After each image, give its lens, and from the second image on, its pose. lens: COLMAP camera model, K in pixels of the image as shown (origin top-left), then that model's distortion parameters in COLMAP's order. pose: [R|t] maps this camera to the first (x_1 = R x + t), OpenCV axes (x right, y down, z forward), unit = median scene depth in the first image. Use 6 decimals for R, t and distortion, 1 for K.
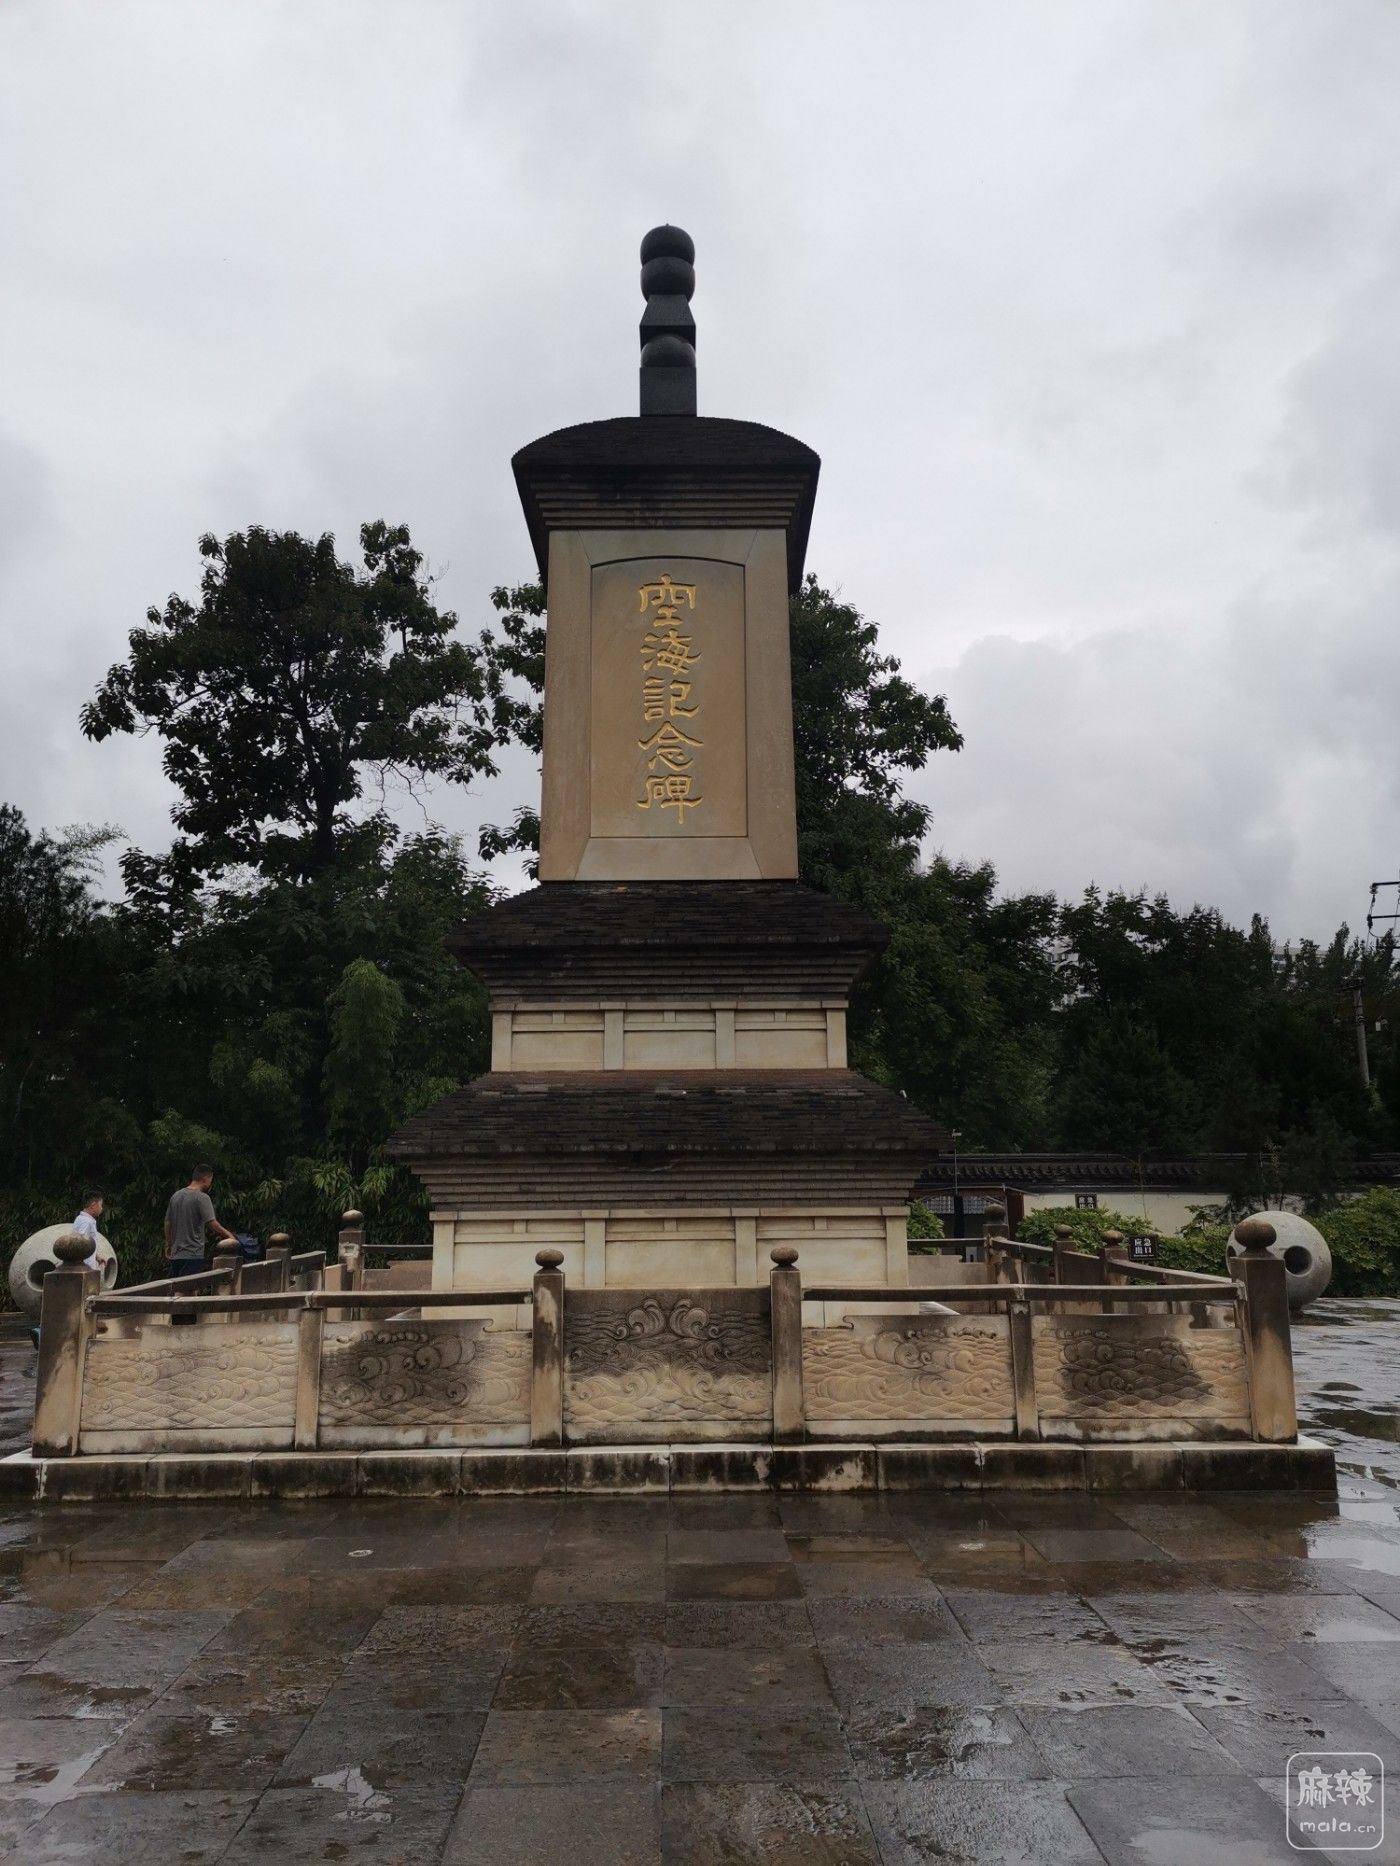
lens RADIAL K [[1386.9, 0, 707.0], [0, 1386.9, 930.5], [0, 0, 1]] dist [0.074464, -0.066310]
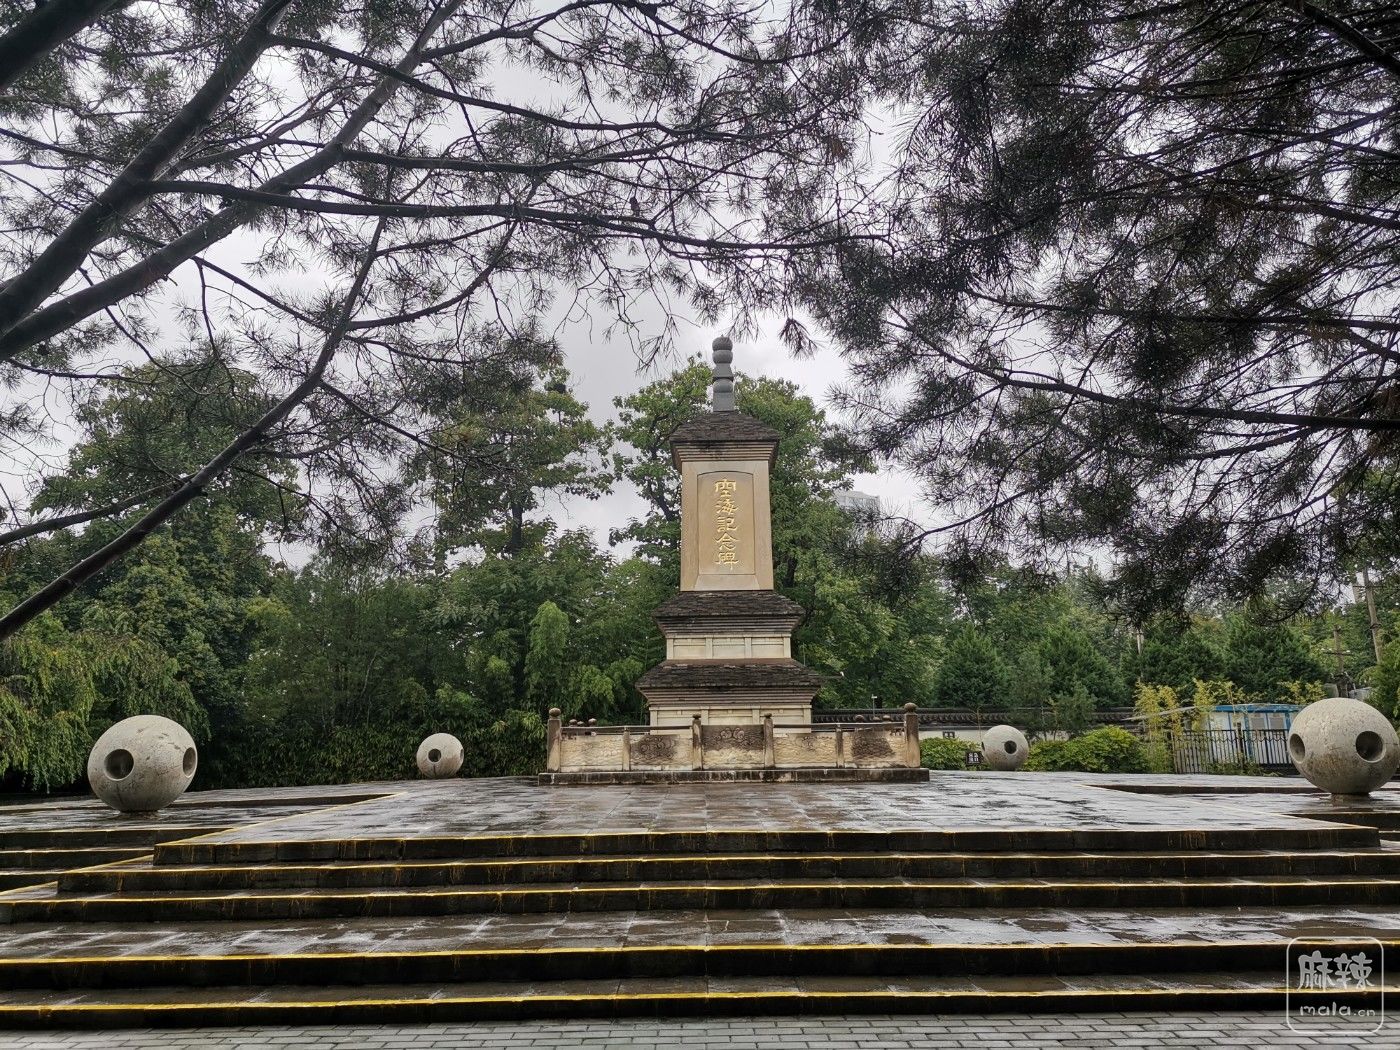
lens RADIAL K [[1040.5, 0, 704.1], [0, 1040.5, 513.7], [0, 0, 1]] dist [0.074464, -0.066310]
pose [[0.999806, -0.007920, -0.018026, -0.038774], [0.007156, 0.999088, -0.042092, -0.114530], [0.018342, 0.041955, 0.998951, -1.224802]]
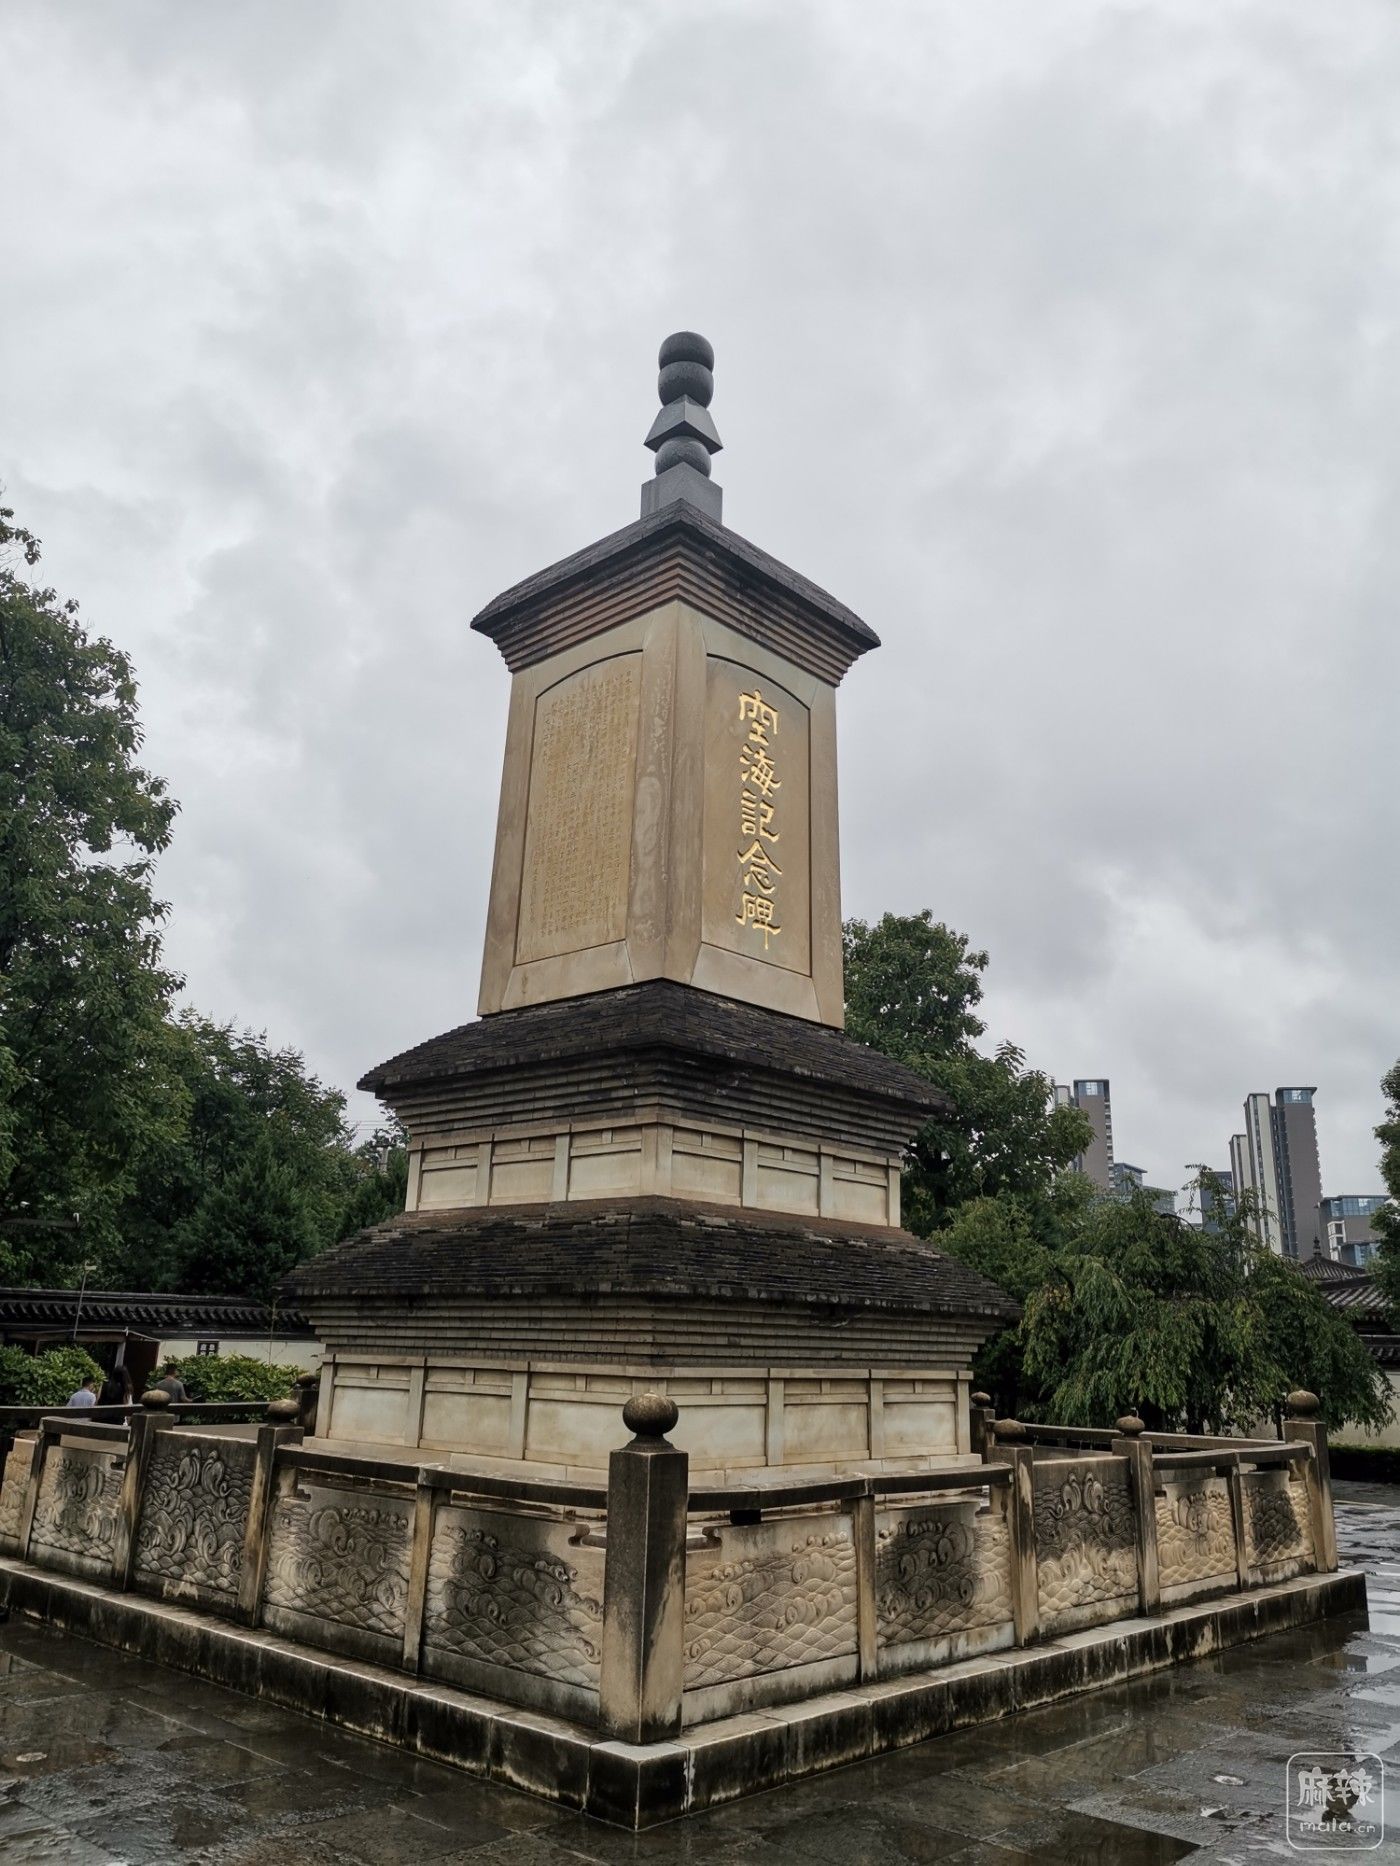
lens RADIAL K [[1386.9, 0, 700.3], [0, 1386.9, 934.9], [0, 0, 1]] dist [0.074464, -0.066310]
pose [[0.681833, 0.233147, 0.693358, -0.796131], [-0.167471, 0.972426, -0.162299, 0.084226], [-0.712079, -0.005456, 0.702078, 0.409776]]
